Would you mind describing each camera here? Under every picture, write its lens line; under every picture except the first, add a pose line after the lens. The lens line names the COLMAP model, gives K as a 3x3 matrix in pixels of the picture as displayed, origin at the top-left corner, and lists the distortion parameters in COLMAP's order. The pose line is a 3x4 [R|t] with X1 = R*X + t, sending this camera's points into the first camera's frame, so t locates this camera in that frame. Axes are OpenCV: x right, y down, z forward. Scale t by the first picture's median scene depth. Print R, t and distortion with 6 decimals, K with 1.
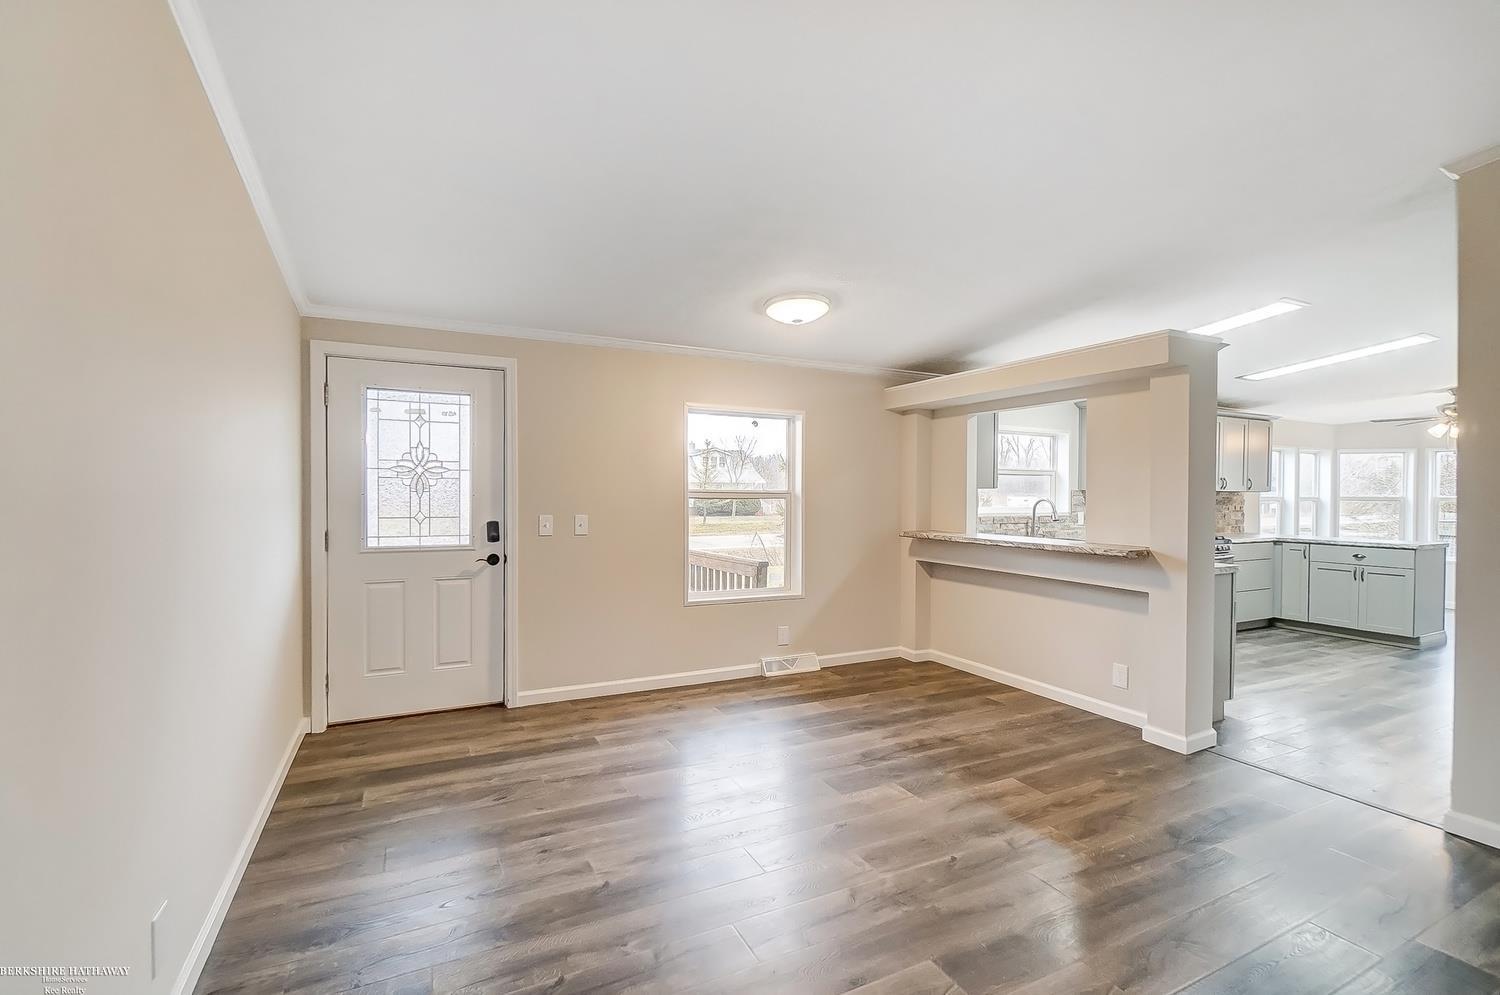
lens RADIAL K [[666.0, 0, 749.9], [0, 666.0, 504.6], [0, 0, 1]] dist [0.000049, -0.000131]
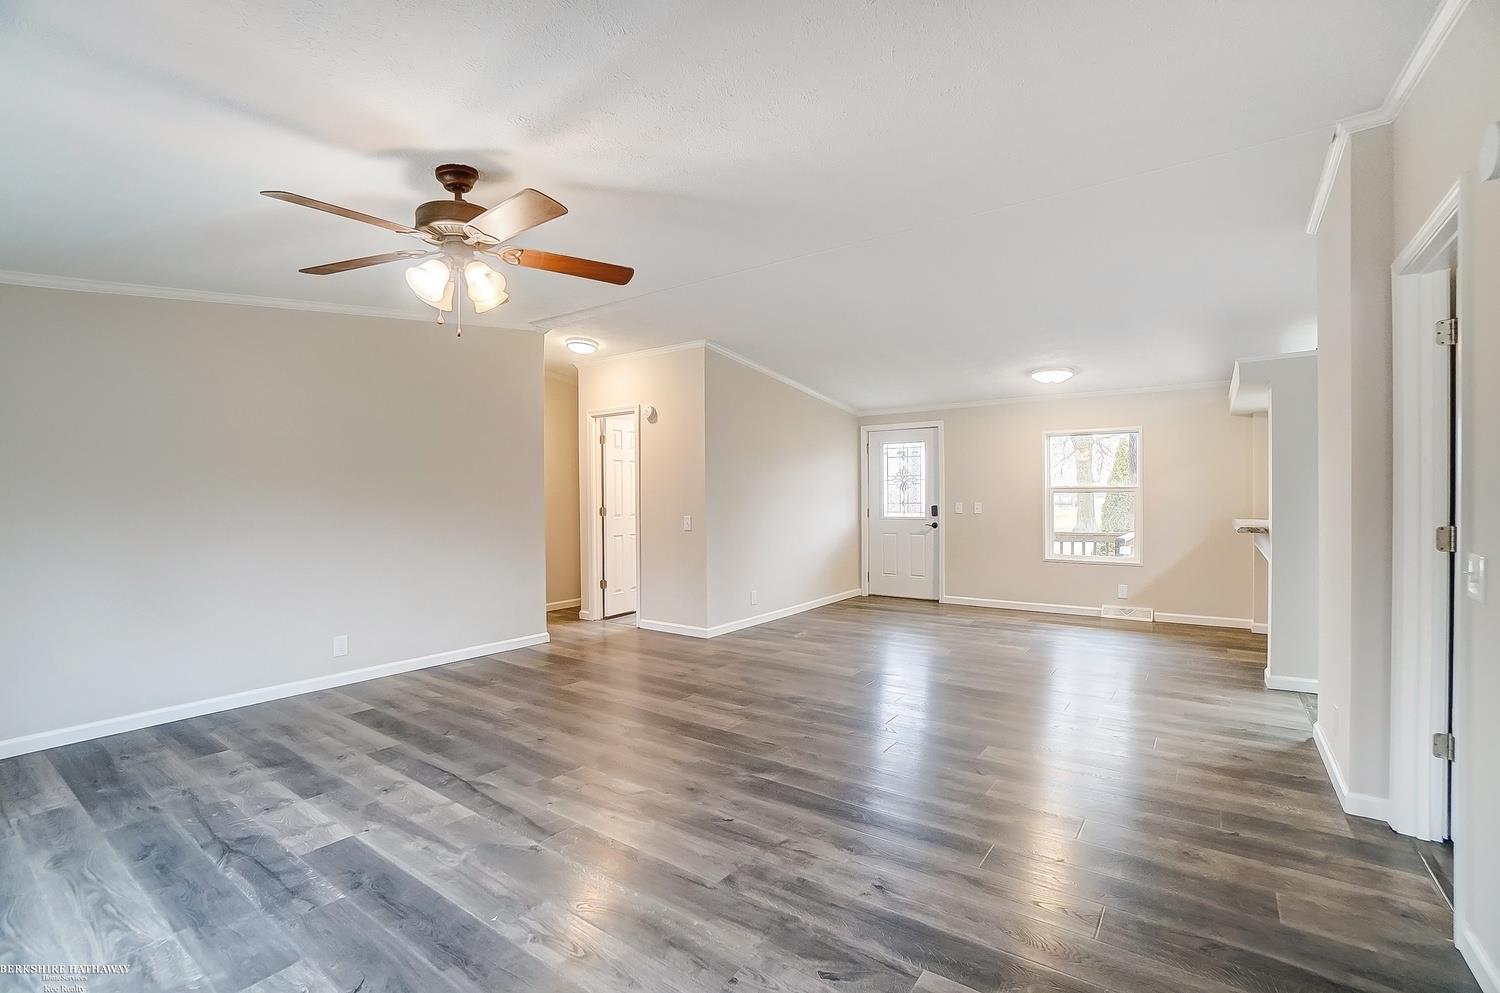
lens RADIAL K [[668.7, 0, 749.2], [0, 668.7, 499.9], [0, 0, 1]] dist [-0.065579, 0.022781]
pose [[0.462429, -0.002722, -0.886652, 1.085070], [-0.003856, 0.999980, -0.005081, 0.020492], [0.886648, 0.005768, 0.462409, -0.376160]]
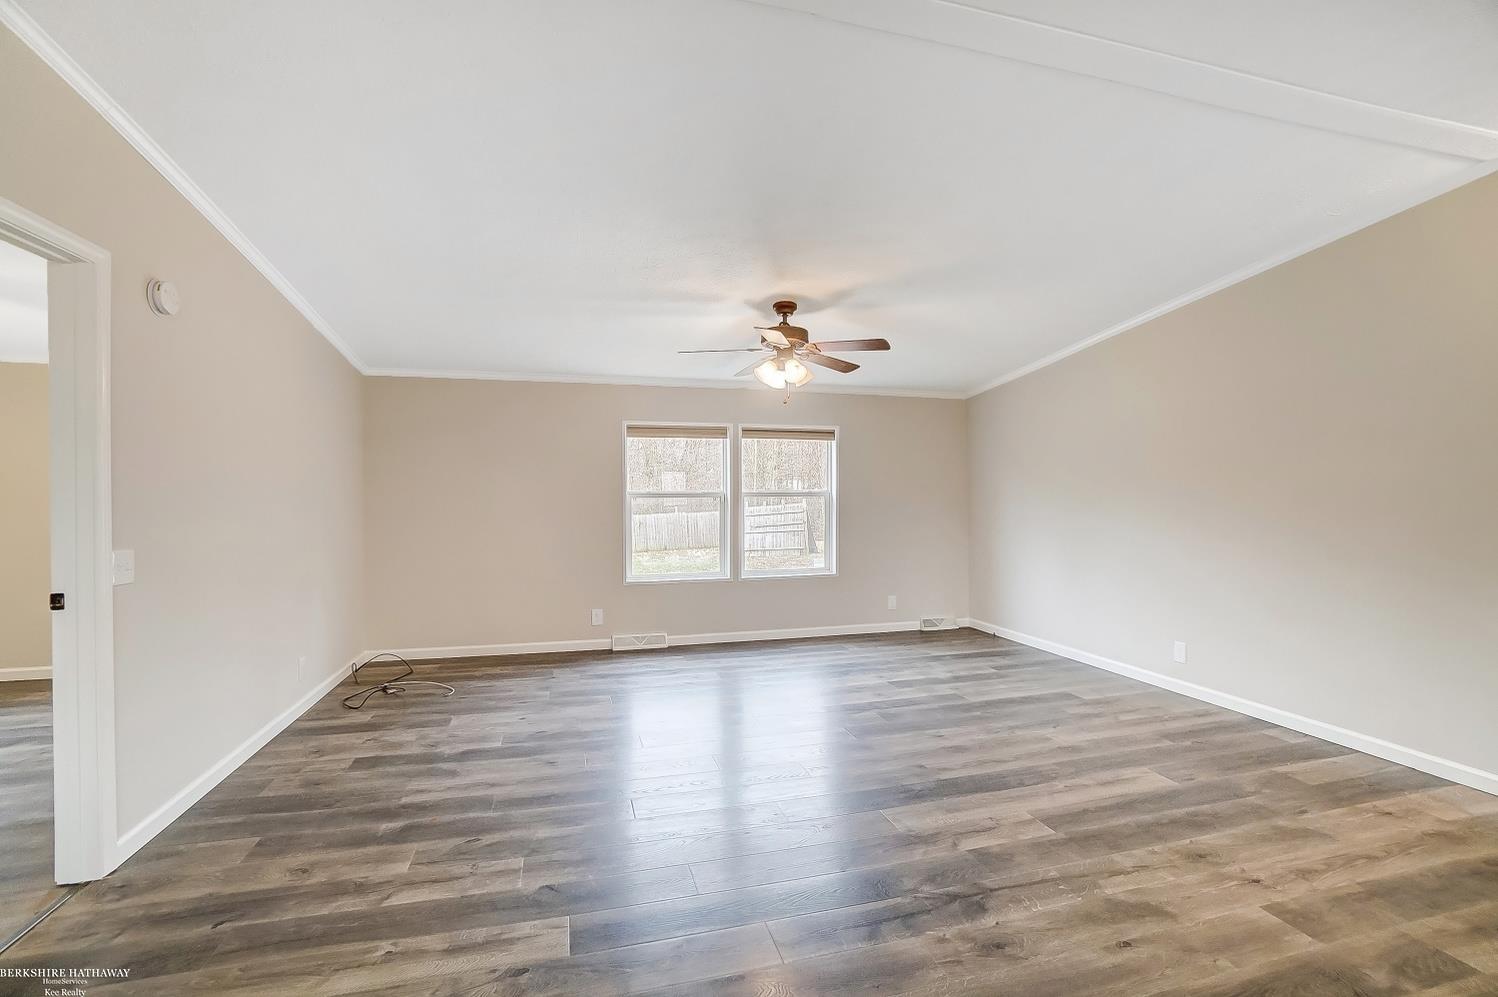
lens RADIAL K [[667.8, 0, 748.2], [0, 667.8, 501.9], [0, 0, 1]] dist [-0.065579, 0.022781]
pose [[-0.980422, -0.009188, 0.196692, 0.280542], [-0.004510, 0.999697, 0.024217, -0.004366], [-0.196854, 0.022855, -0.980166, 0.688522]]
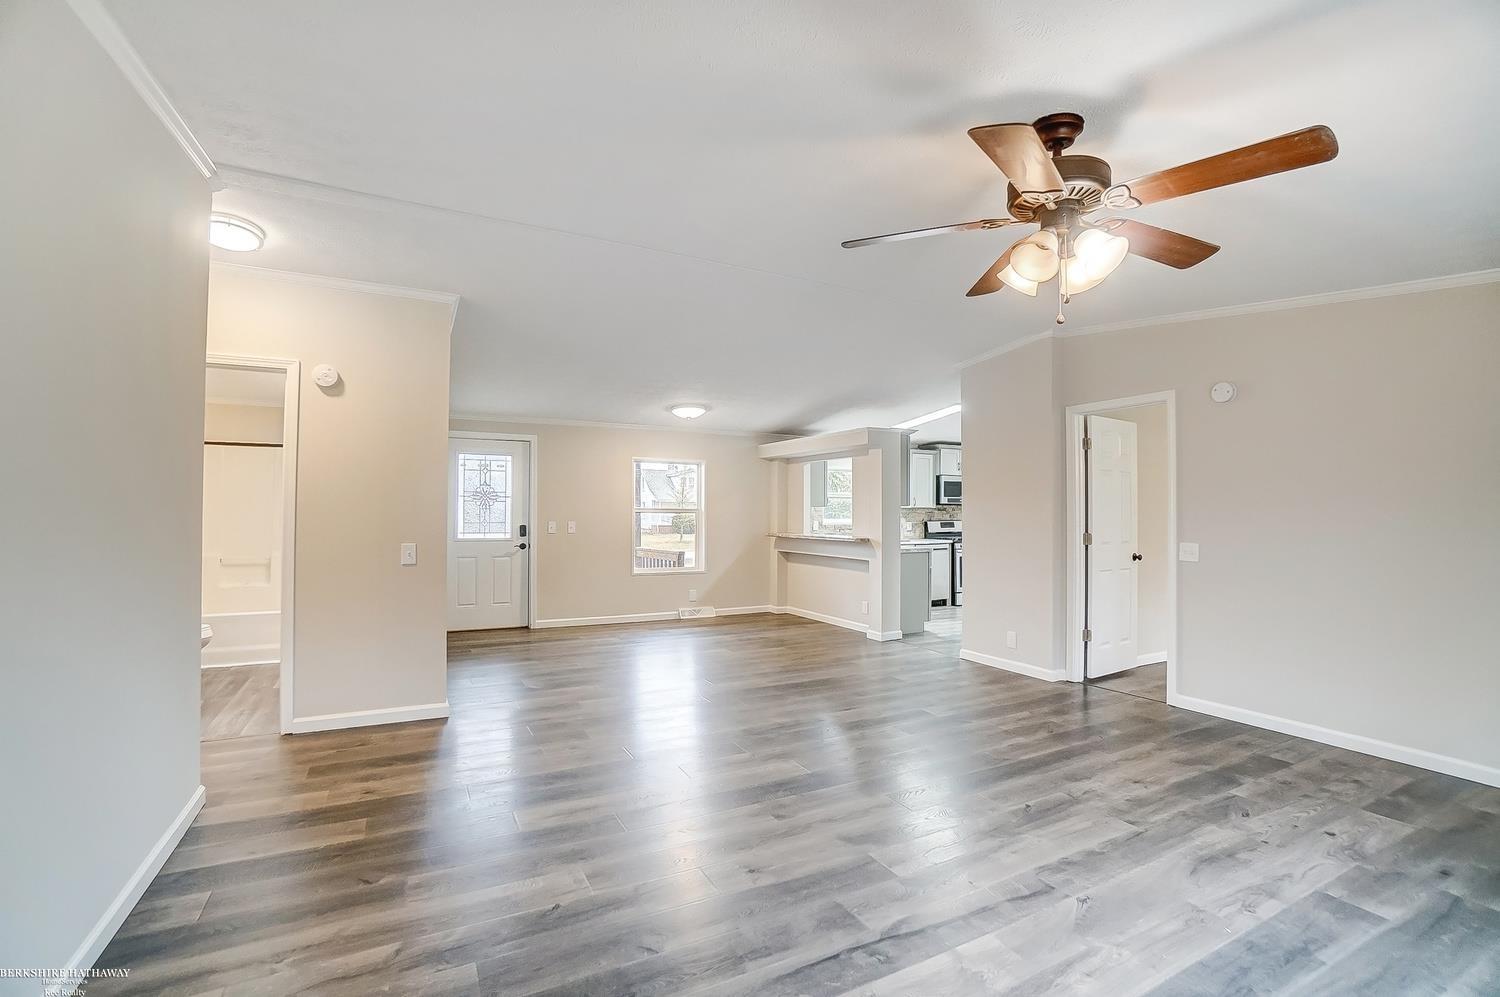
lens RADIAL K [[668.7, 0, 749.2], [0, 668.7, 501.9], [0, 0, 1]] dist [-0.065579, 0.022781]
pose [[0.999713, -0.000711, 0.023945, 0.183611], [0.001435, 0.999542, -0.030243, 0.017532], [-0.023913, 0.030269, 0.999256, -0.813178]]
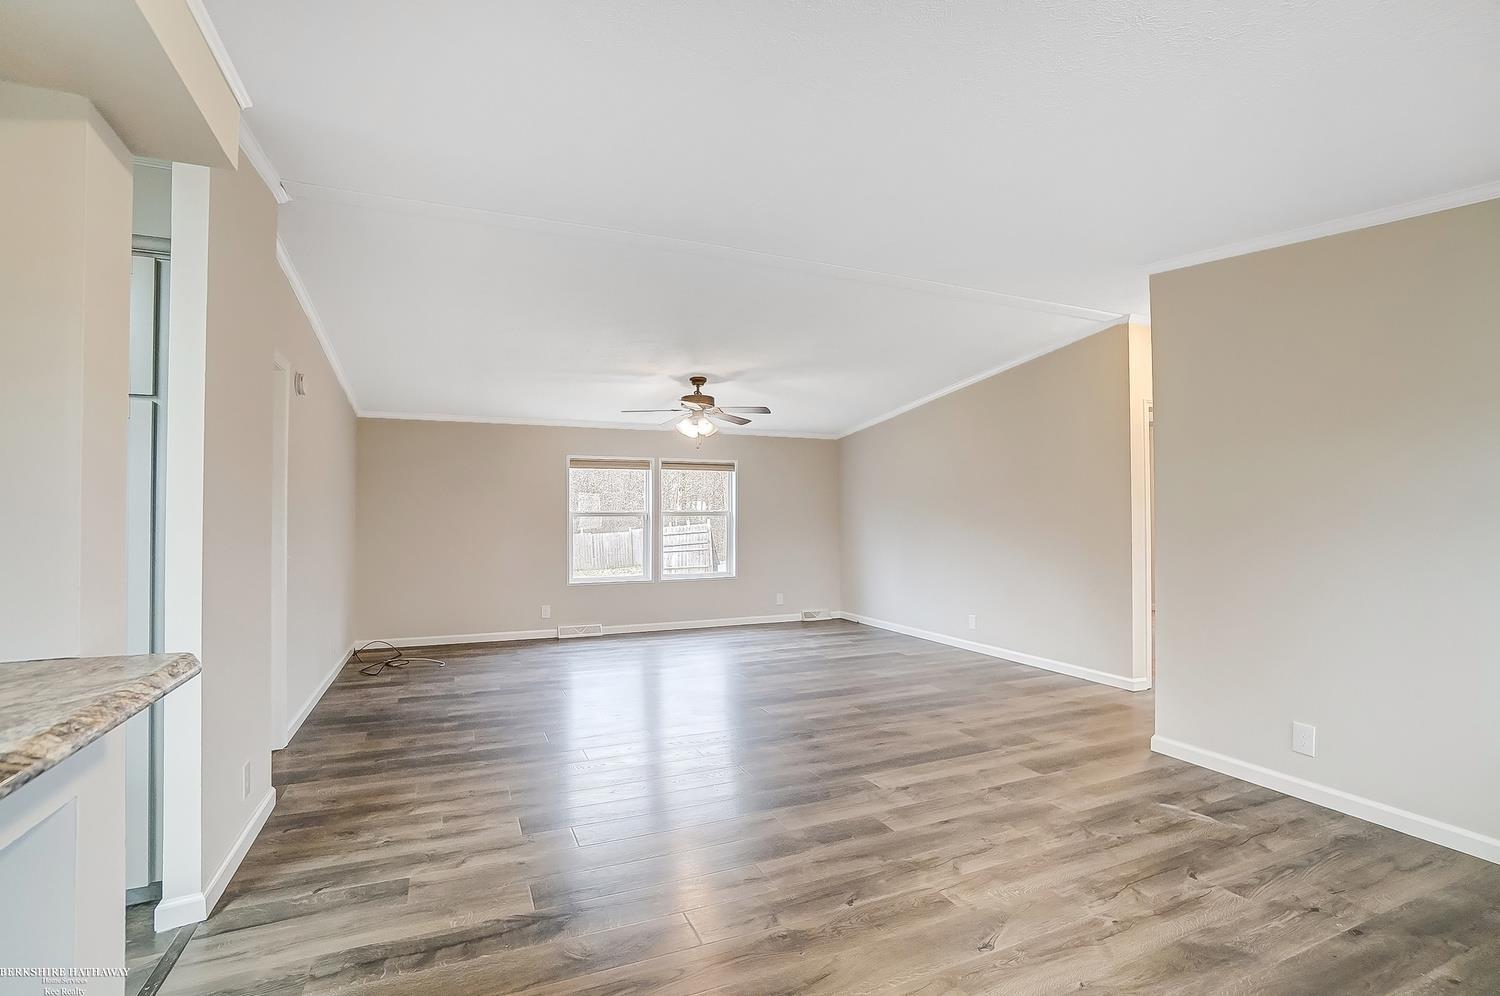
lens RADIAL K [[686.6, 0, 747.9], [0, 686.6, 501.9], [0, 0, 1]] dist [-0.069122, 0.024891]
pose [[-0.998401, -0.005220, 0.056287, 0.235741], [-0.005677, 0.999952, -0.007957, -0.004474], [-0.056243, -0.008264, -0.998383, 1.145201]]
